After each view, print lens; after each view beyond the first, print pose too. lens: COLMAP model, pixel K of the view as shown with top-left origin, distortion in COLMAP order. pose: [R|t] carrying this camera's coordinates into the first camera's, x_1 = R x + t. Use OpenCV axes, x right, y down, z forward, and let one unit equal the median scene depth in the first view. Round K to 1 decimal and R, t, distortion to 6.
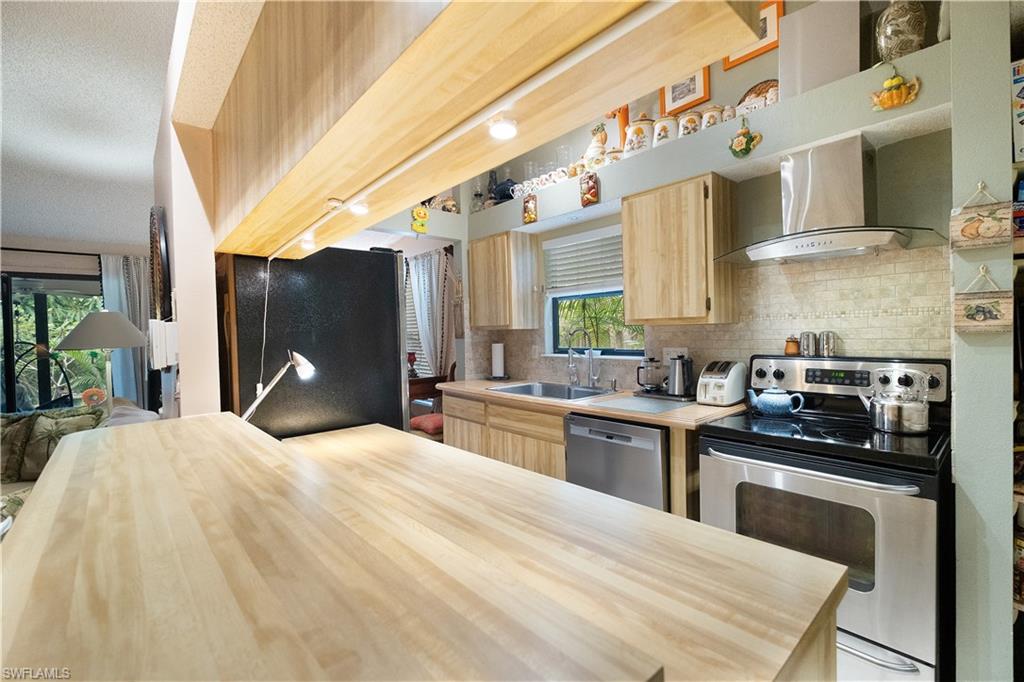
lens RADIAL K [[444.9, 0, 509.7], [0, 444.9, 338.2], [0, 0, 1]] dist [0.000827, -0.001299]
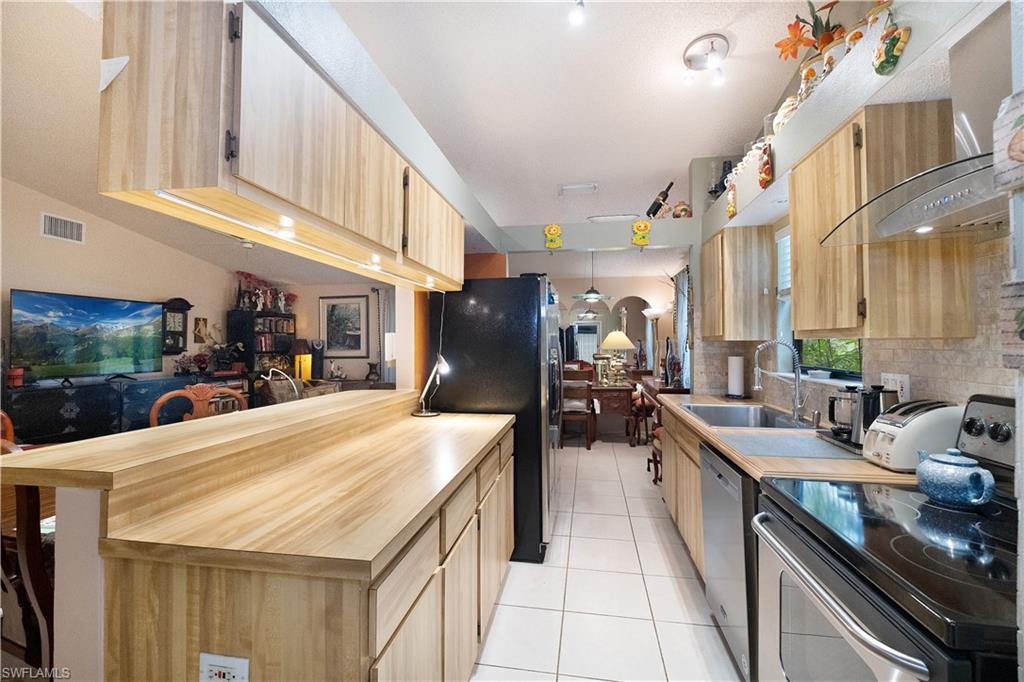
lens RADIAL K [[444.9, 0, 510.3], [0, 444.9, 339.1], [0, 0, 1]] dist [0.000827, -0.001299]
pose [[0.628461, 0.012917, -0.777734, 0.630577], [-0.021990, 0.999758, -0.001164, -0.019250], [0.777530, 0.017834, 0.628593, 0.187340]]
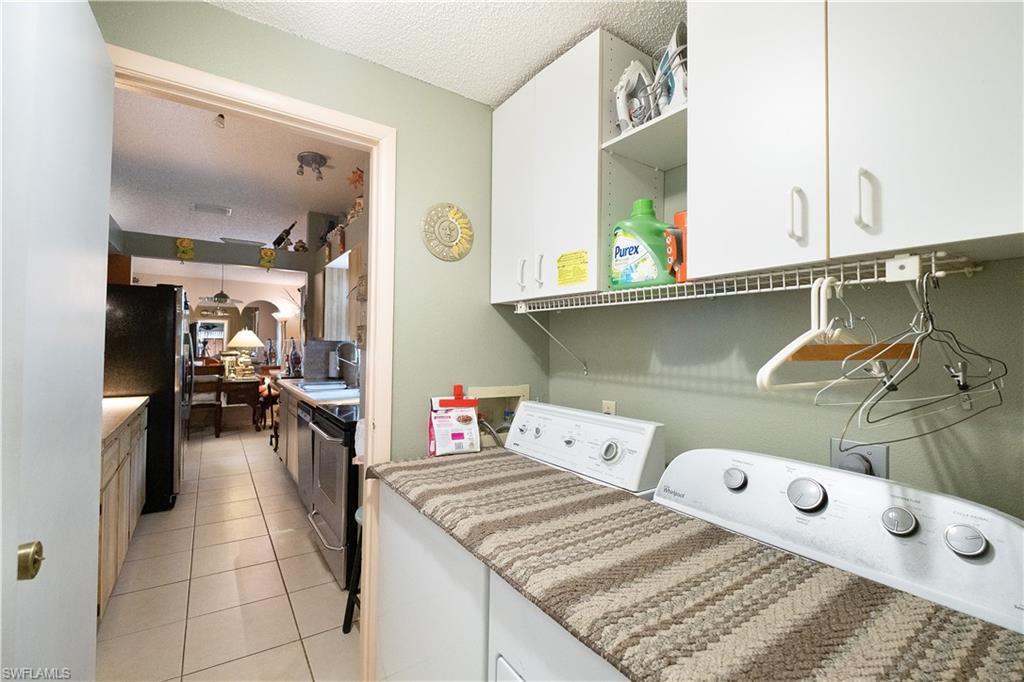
lens RADIAL K [[444.9, 0, 511.1], [0, 444.9, 336.9], [0, 0, 1]] dist [0.000827, -0.001299]
pose [[0.991735, 0.032610, -0.124087, 1.087654], [-0.036678, 0.998857, -0.030638, -0.016842], [0.122947, 0.034936, 0.991798, -0.375008]]
